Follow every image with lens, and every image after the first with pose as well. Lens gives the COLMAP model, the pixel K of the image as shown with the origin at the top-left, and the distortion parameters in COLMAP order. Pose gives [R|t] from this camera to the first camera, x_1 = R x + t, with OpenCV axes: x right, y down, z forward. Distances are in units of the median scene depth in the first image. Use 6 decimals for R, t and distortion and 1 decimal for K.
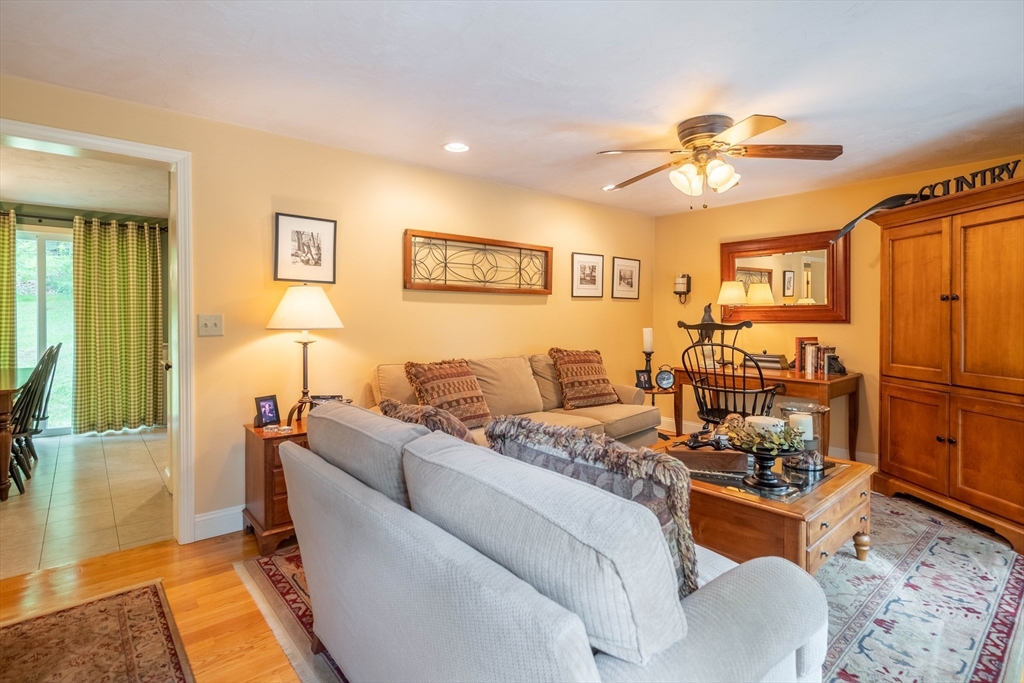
lens RADIAL K [[501.1, 0, 494.7], [0, 501.1, 317.0], [0, 0, 1]] dist [-0.001257, -0.000269]
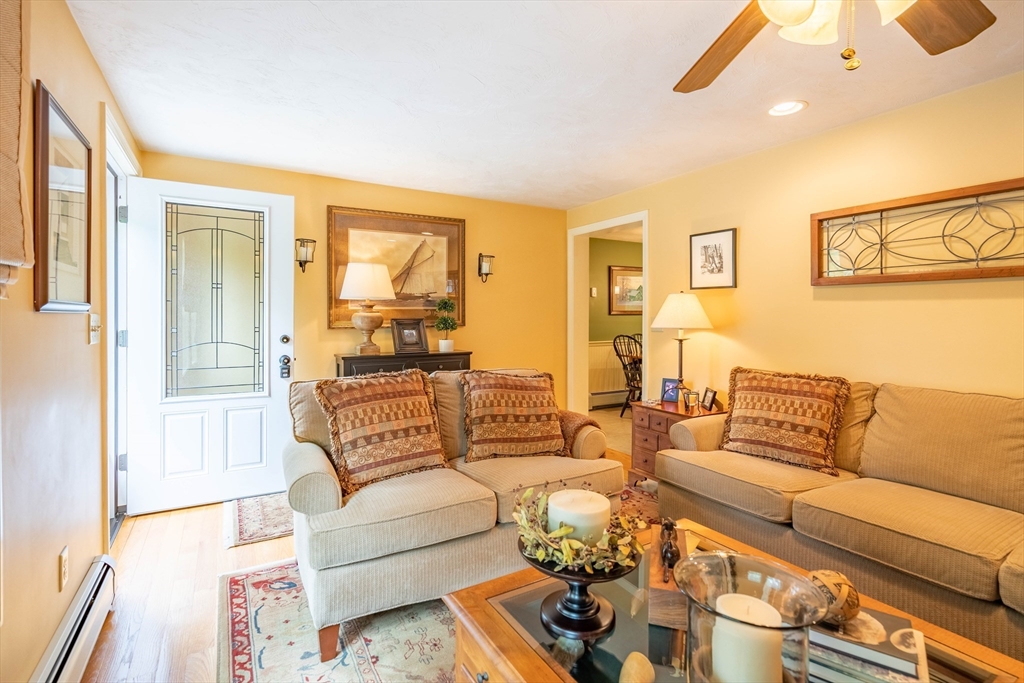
lens RADIAL K [[479.9, 0, 502.2], [0, 479.9, 314.8], [0, 0, 1]] dist [-0.003088, -0.000852]
pose [[-0.155117, -0.004825, -0.987884, 0.693996], [-0.004851, 0.999980, -0.004122, -0.001998], [0.987884, 0.004153, -0.155137, 0.613755]]
